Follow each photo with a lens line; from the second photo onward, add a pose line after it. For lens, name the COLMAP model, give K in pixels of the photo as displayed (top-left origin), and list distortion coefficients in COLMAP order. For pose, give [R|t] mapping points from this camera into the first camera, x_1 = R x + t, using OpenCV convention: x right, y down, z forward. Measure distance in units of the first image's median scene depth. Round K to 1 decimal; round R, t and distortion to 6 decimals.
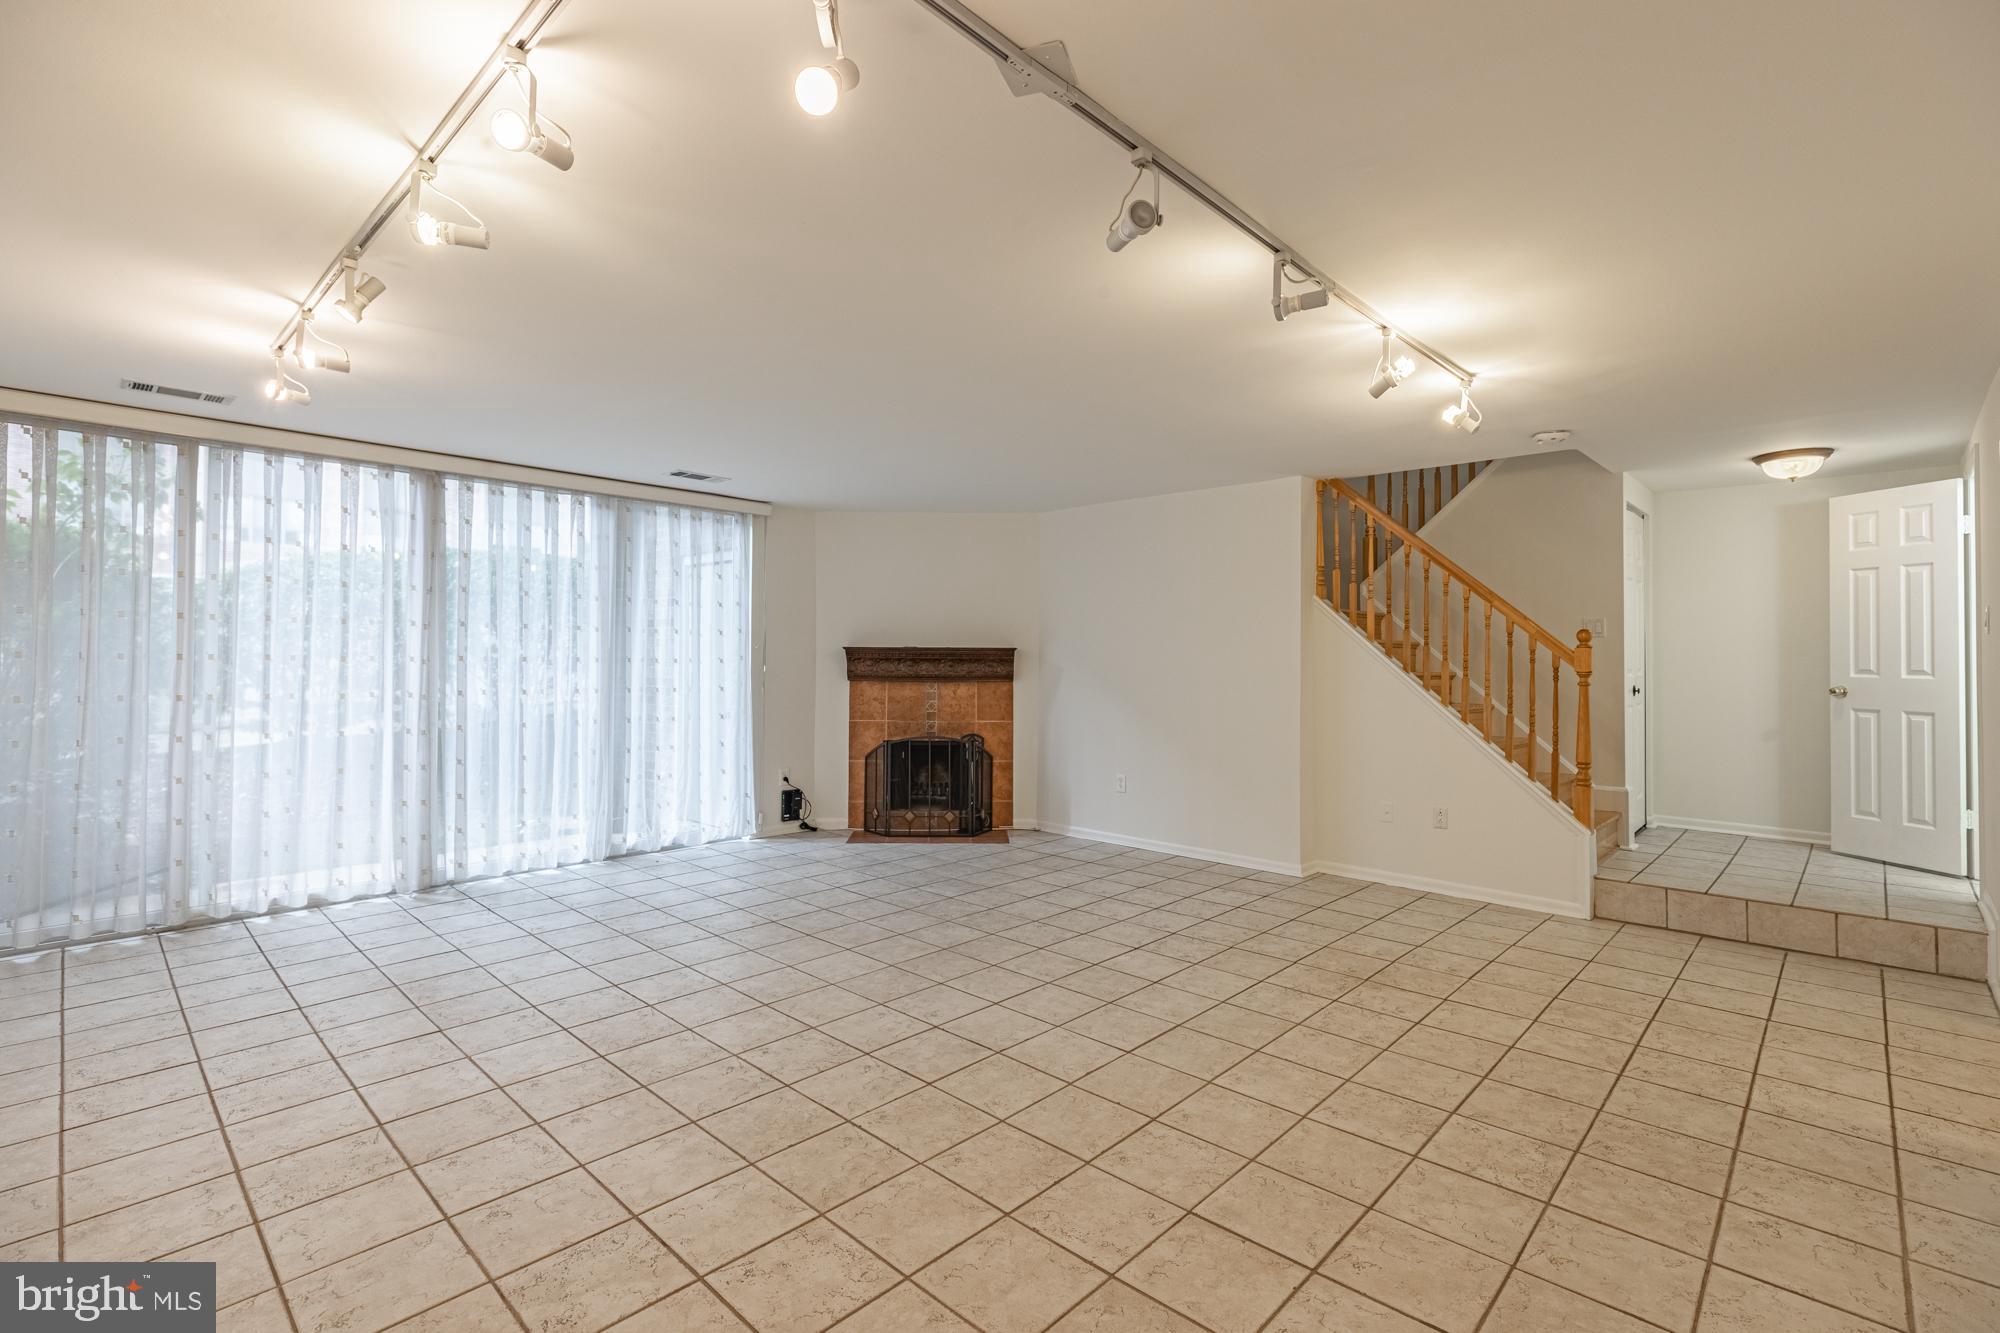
lens RADIAL K [[908.0, 0, 996.7], [0, 908.0, 655.5], [0, 0, 1]] dist [-0.012090, 0.006914]
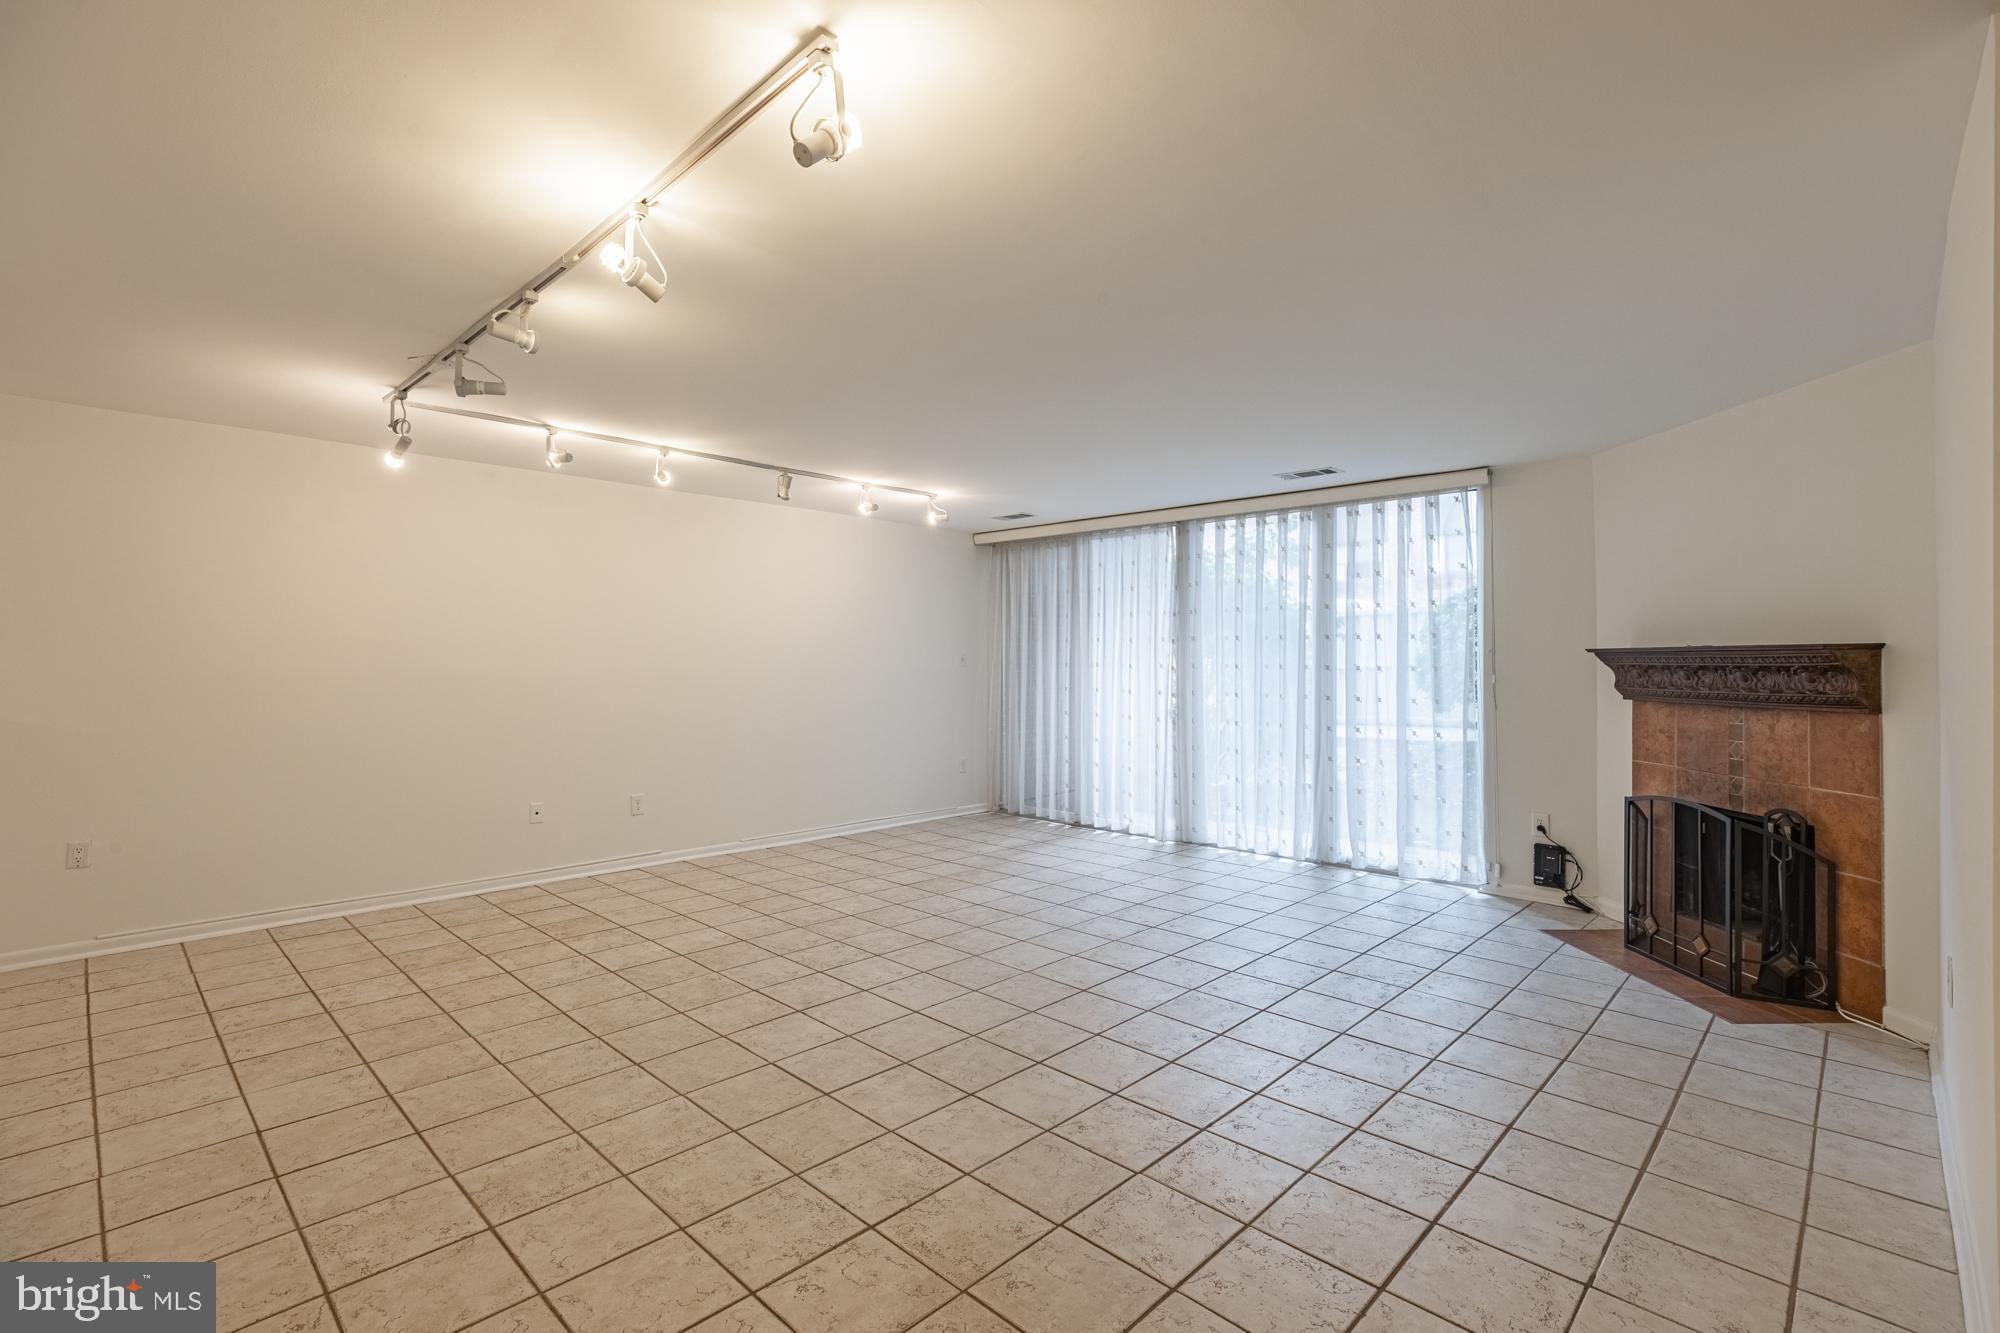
lens RADIAL K [[908.0, 0, 1008.2], [0, 908.0, 665.5], [0, 0, 1]] dist [-0.012090, 0.006914]
pose [[-0.002492, -0.002087, -0.999995, 0.804583], [-0.001525, 0.999997, -0.002083, 0.008399], [0.999996, 0.001520, -0.002495, 0.901792]]
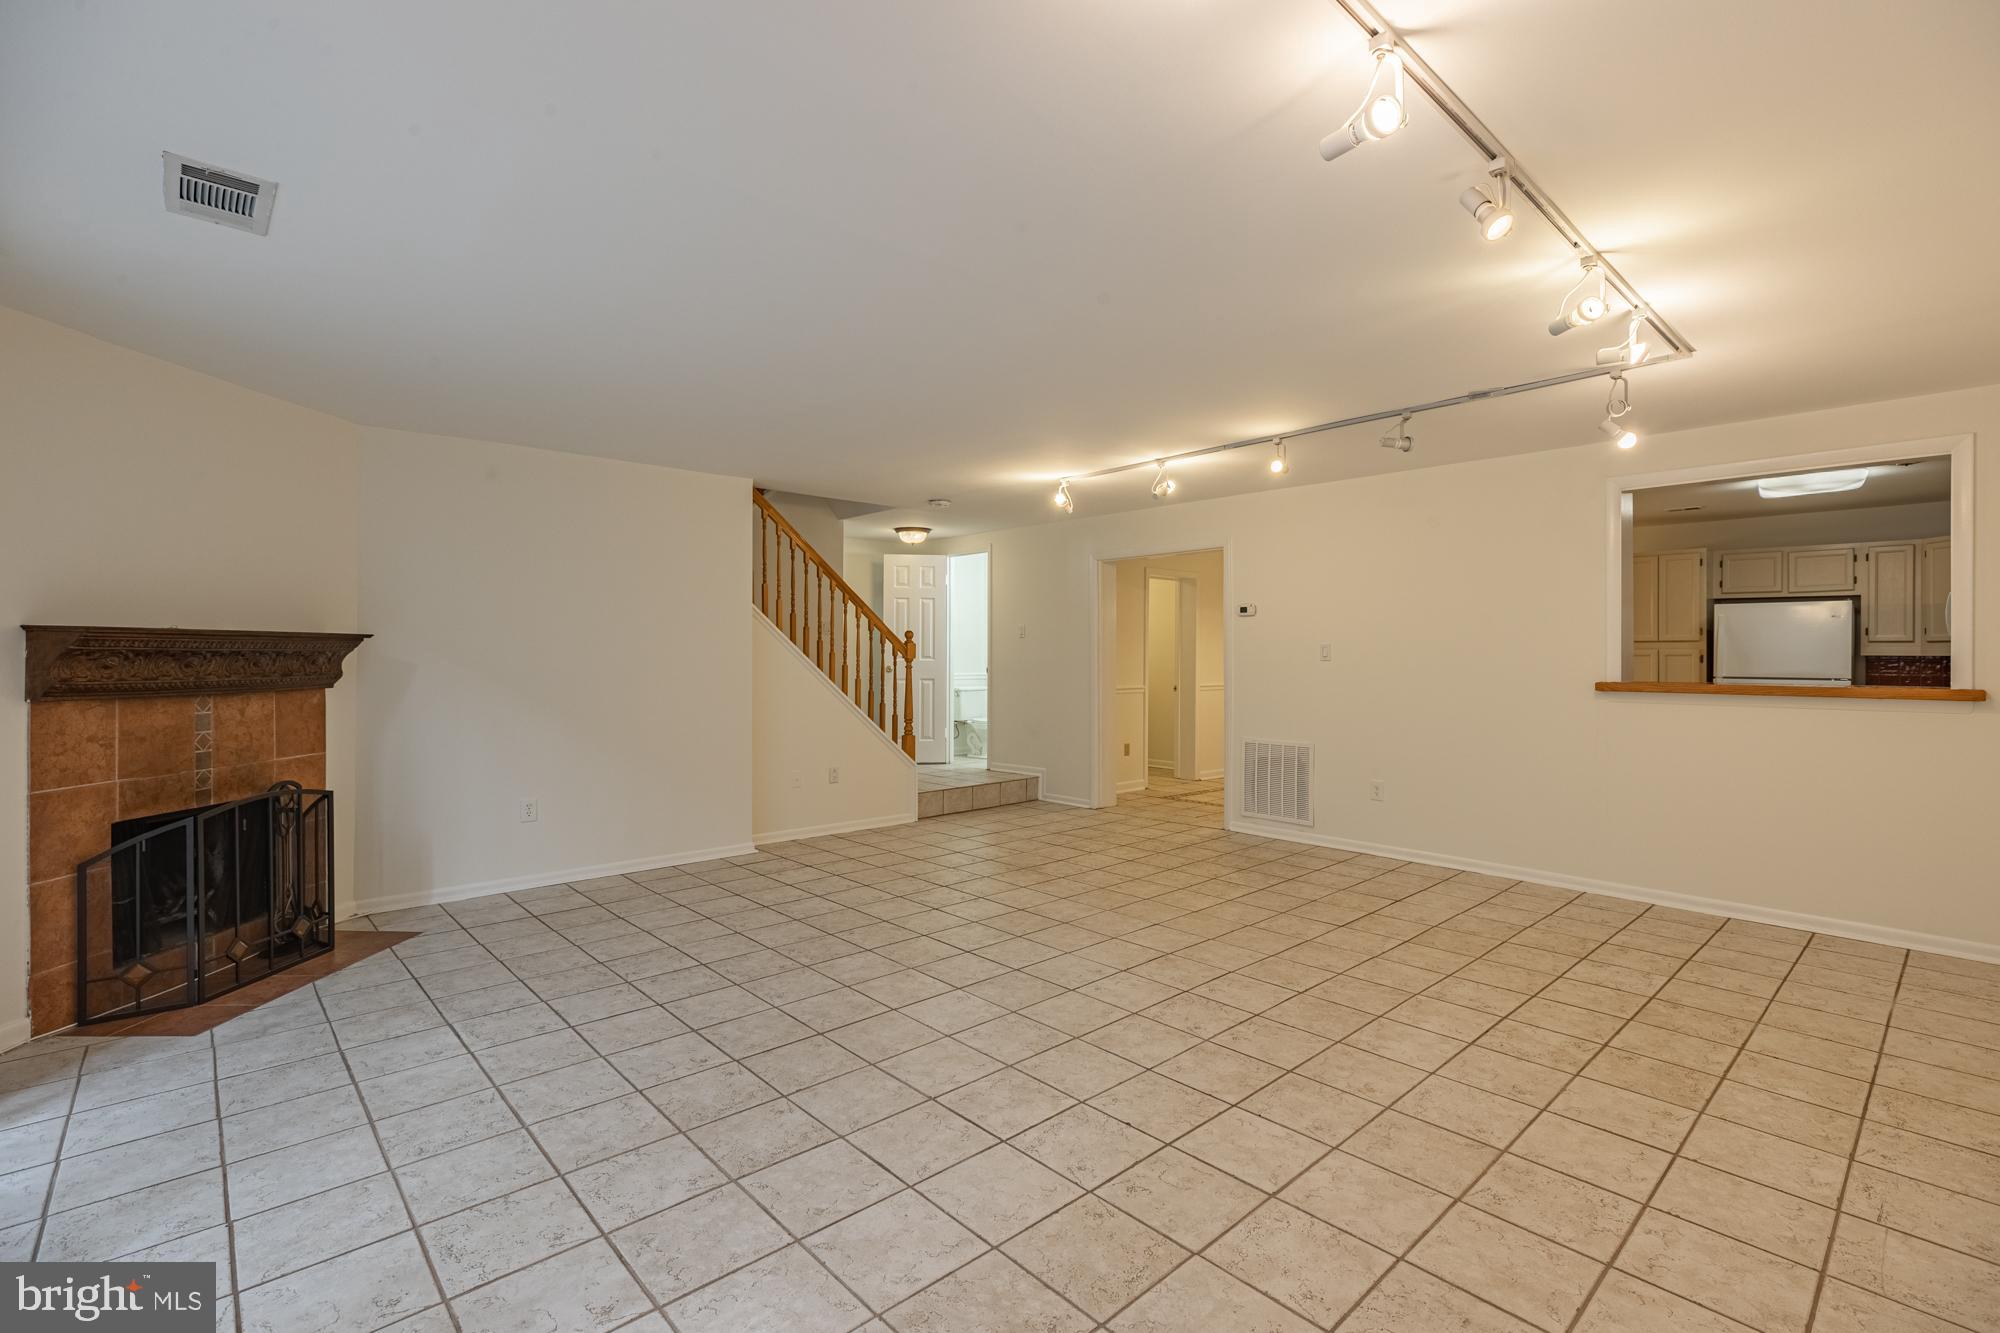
lens RADIAL K [[908.0, 0, 1008.9], [0, 908.0, 663.8], [0, 0, 1]] dist [-0.012090, 0.006914]
pose [[0.062819, -0.015470, 0.997905, -0.928182], [-0.001094, 0.999878, 0.015570, 0.003396], [-0.998024, -0.002069, 0.062794, 0.821341]]
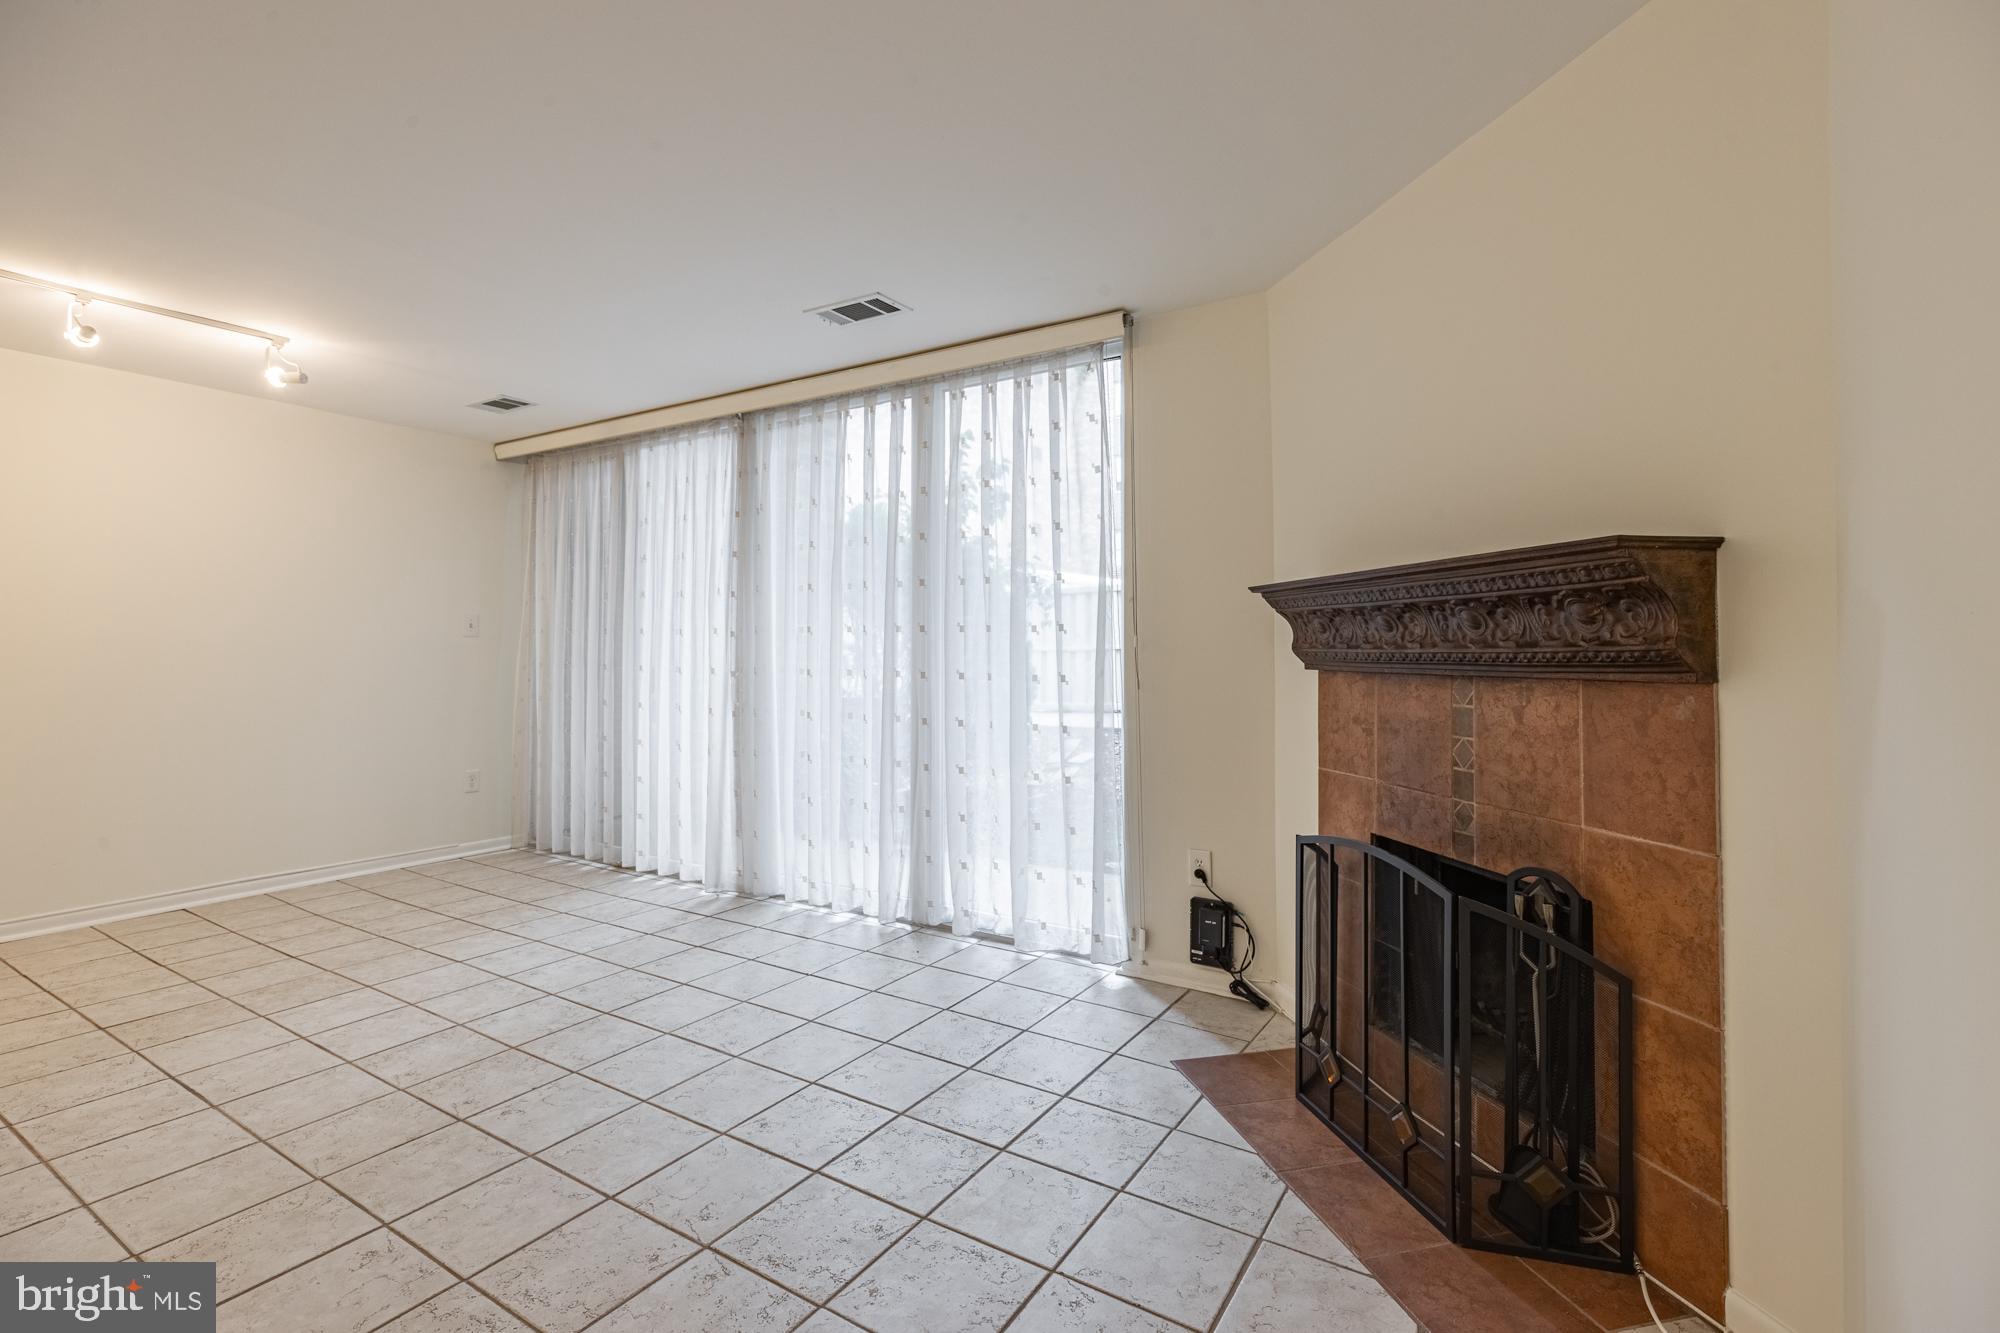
lens RADIAL K [[908.0, 0, 1011.4], [0, 908.0, 647.7], [0, 0, 1]] dist [-0.012090, 0.006914]
pose [[0.201102, -0.010751, -0.979511, 0.338778], [0.000317, 0.999940, -0.010910, 0.036463], [0.979570, 0.001884, 0.201094, 1.283717]]
